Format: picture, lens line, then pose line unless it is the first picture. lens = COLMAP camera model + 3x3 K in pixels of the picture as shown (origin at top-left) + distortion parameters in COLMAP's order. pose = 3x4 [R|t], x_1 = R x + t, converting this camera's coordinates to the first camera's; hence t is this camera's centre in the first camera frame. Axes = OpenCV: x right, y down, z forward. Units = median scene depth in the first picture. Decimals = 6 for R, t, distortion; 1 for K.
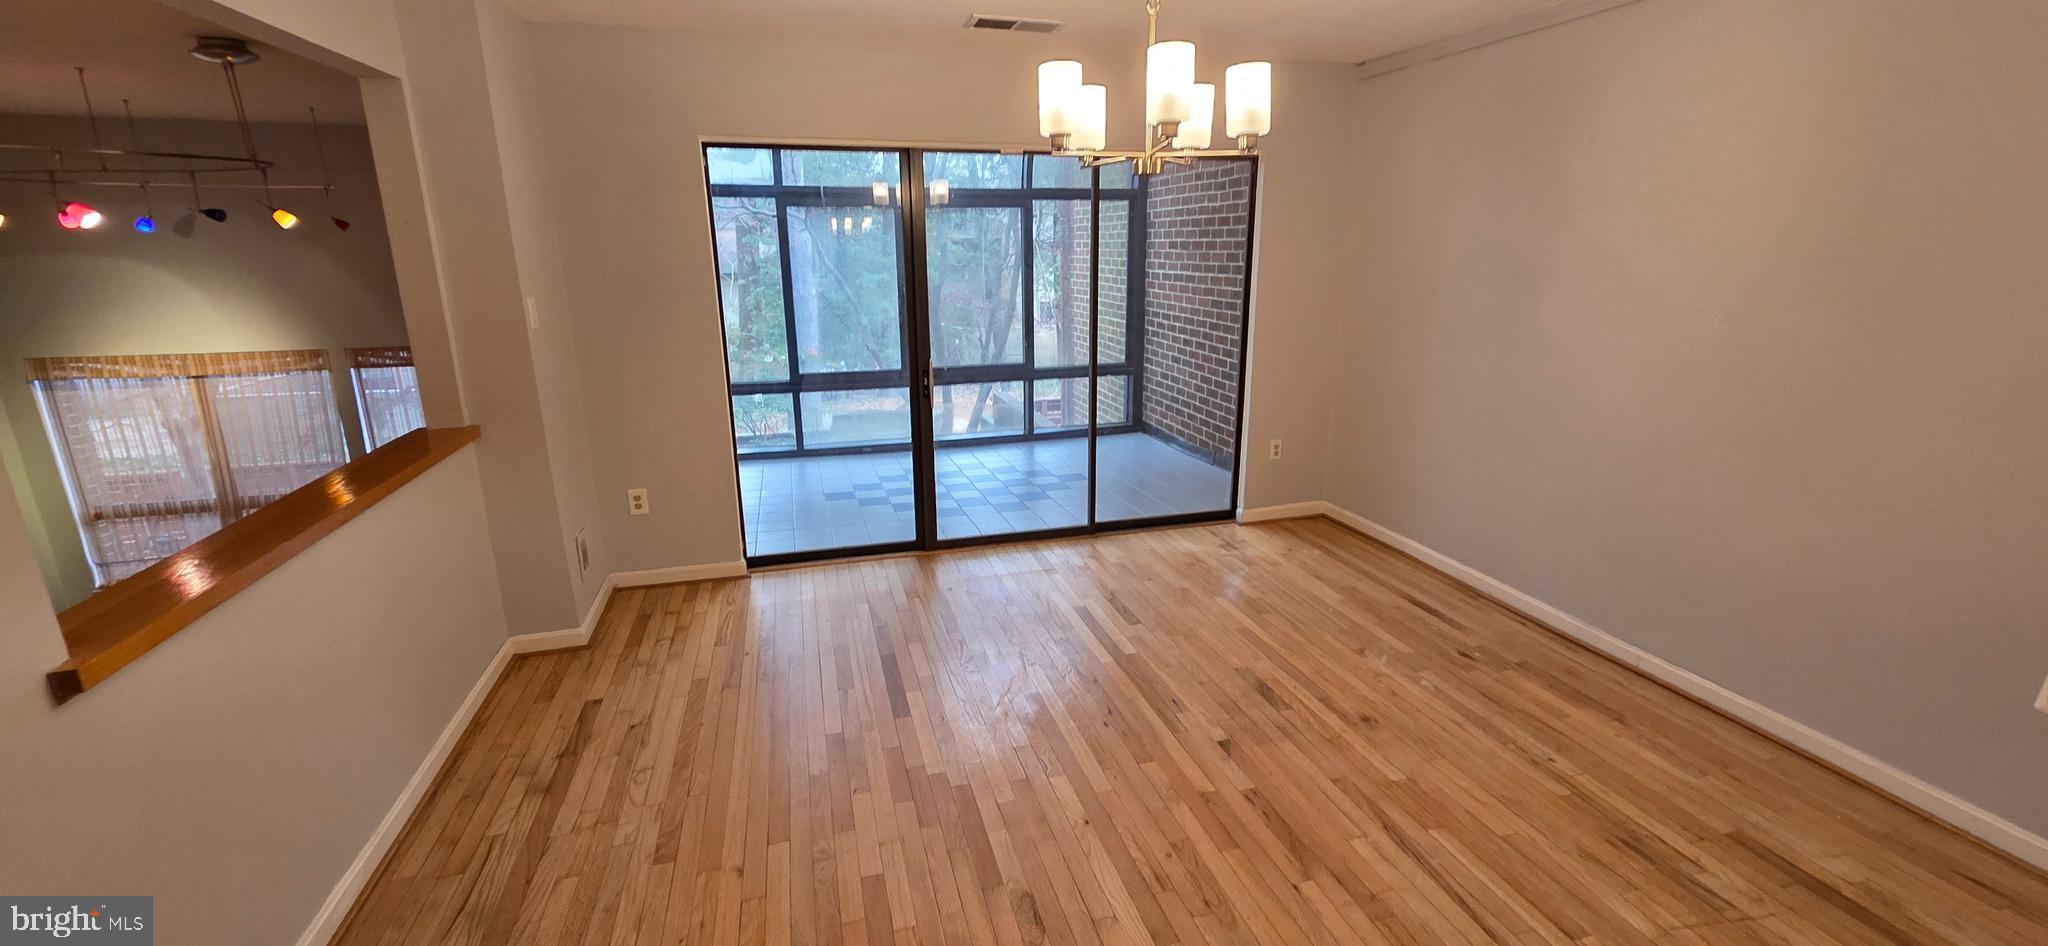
lens RADIAL K [[836.2, 0, 1036.2], [0, 836.2, 471.0], [0, 0, 1]] dist [0.002404, 0.000402]
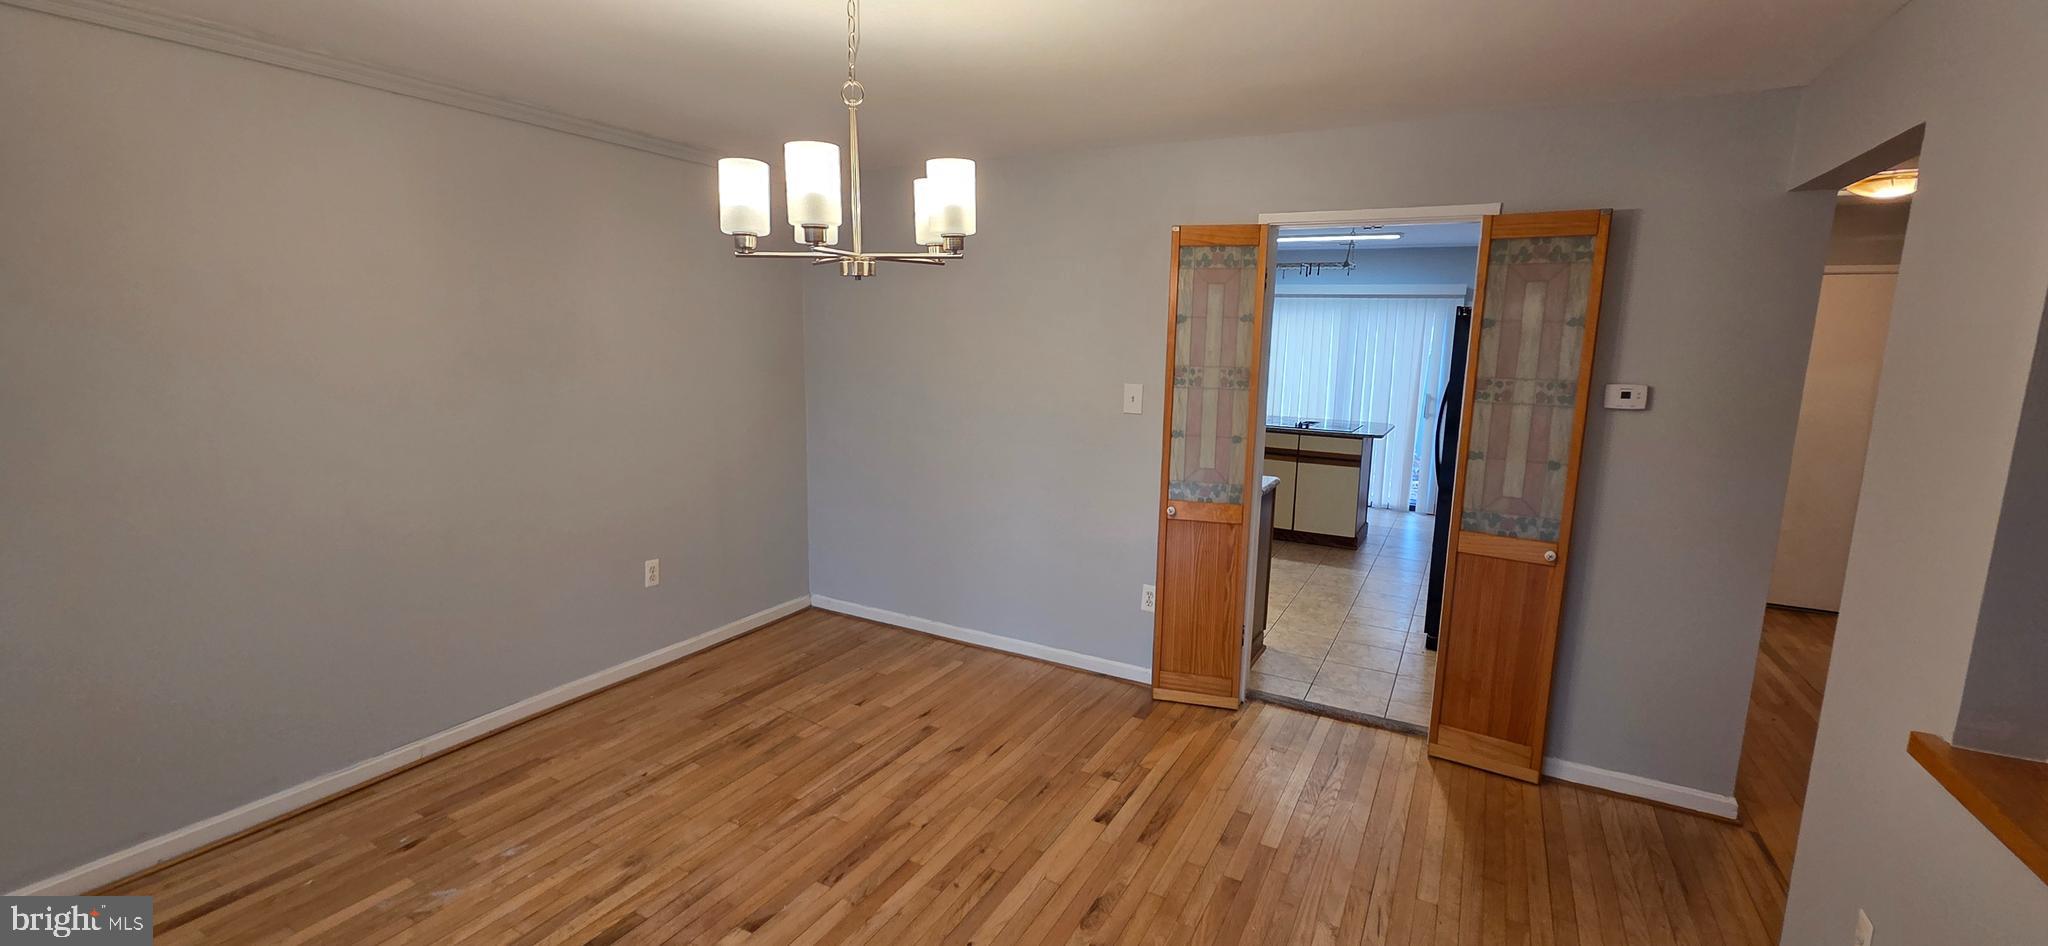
lens RADIAL K [[836.2, 0, 1019.1], [0, 836.2, 458.9], [0, 0, 1]] dist [0.002404, 0.000402]
pose [[-0.701598, -0.115809, 0.703100, -0.409244], [0.175828, 0.928059, 0.328315, -0.278695], [-0.690540, 0.353970, -0.630761, 0.950949]]
